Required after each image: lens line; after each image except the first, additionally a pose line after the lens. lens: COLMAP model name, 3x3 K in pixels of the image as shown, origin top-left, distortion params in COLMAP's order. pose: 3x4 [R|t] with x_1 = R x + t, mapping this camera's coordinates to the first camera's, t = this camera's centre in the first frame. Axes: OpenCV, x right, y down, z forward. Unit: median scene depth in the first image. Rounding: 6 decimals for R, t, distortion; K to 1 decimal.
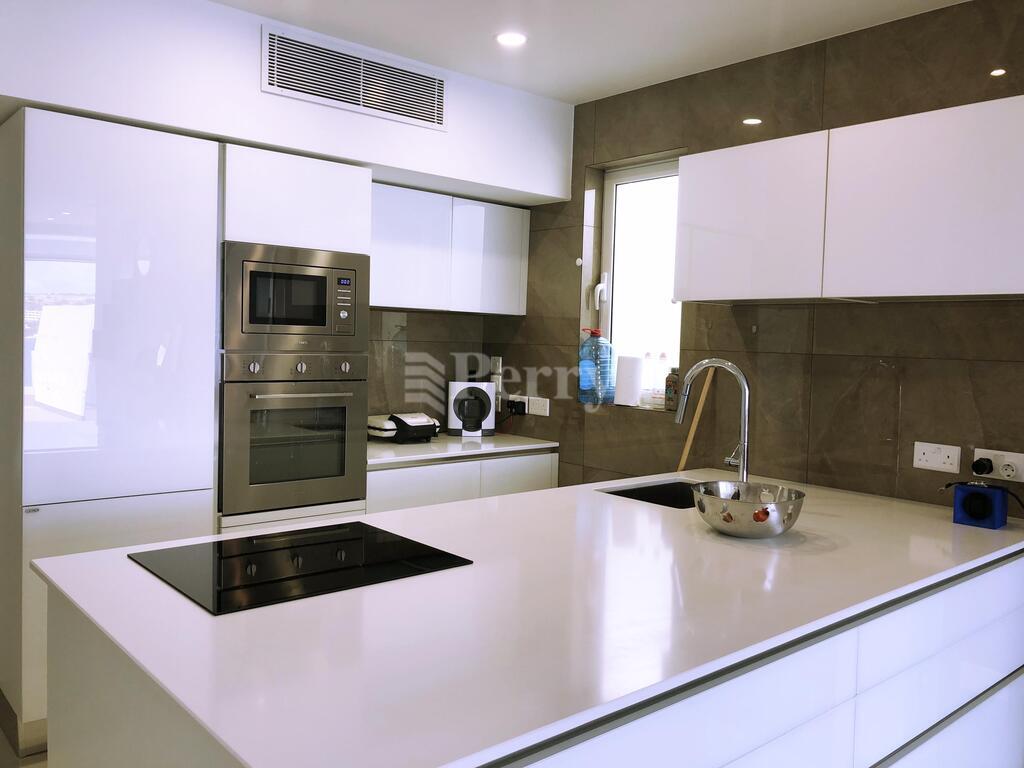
lens RADIAL K [[848.2, 0, 512.0], [0, 848.2, 384.0], [0, 0, 1]] dist [-0.004344, -0.000201]
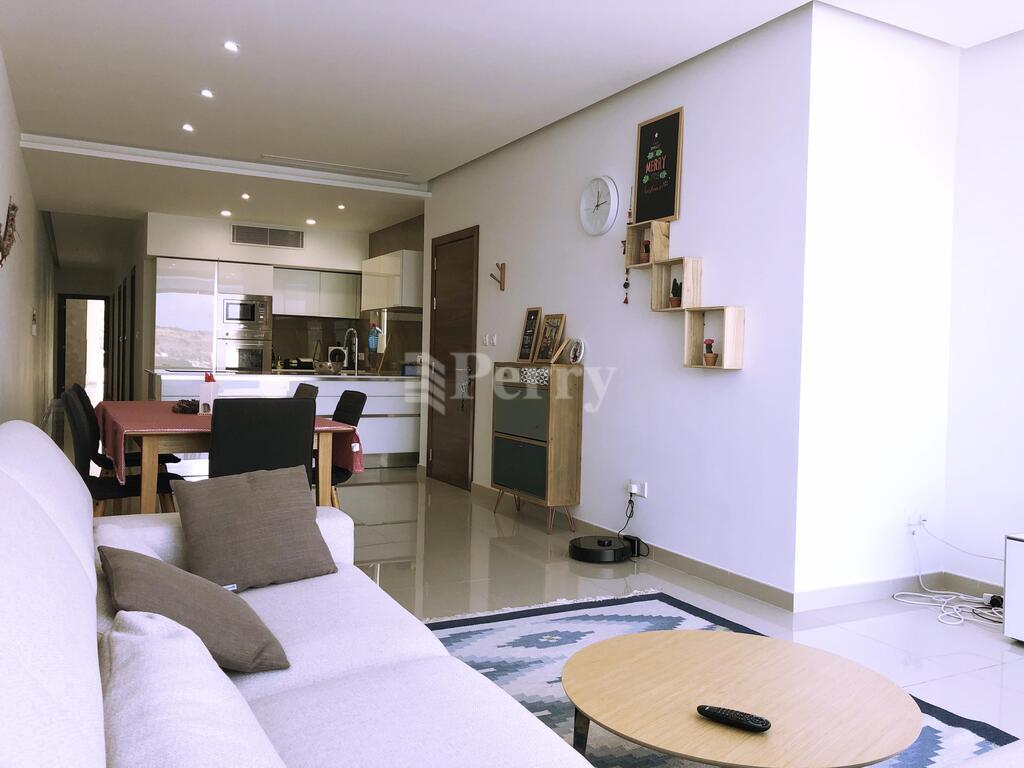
lens RADIAL K [[848.2, 0, 512.0], [0, 848.2, 384.0], [0, 0, 1]] dist [-0.004344, -0.000201]
pose [[0.972661, 0.003307, -0.232205, 1.151300], [-0.011162, 0.999409, -0.032524, 0.203332], [0.231961, 0.034227, 0.972123, -1.413280]]
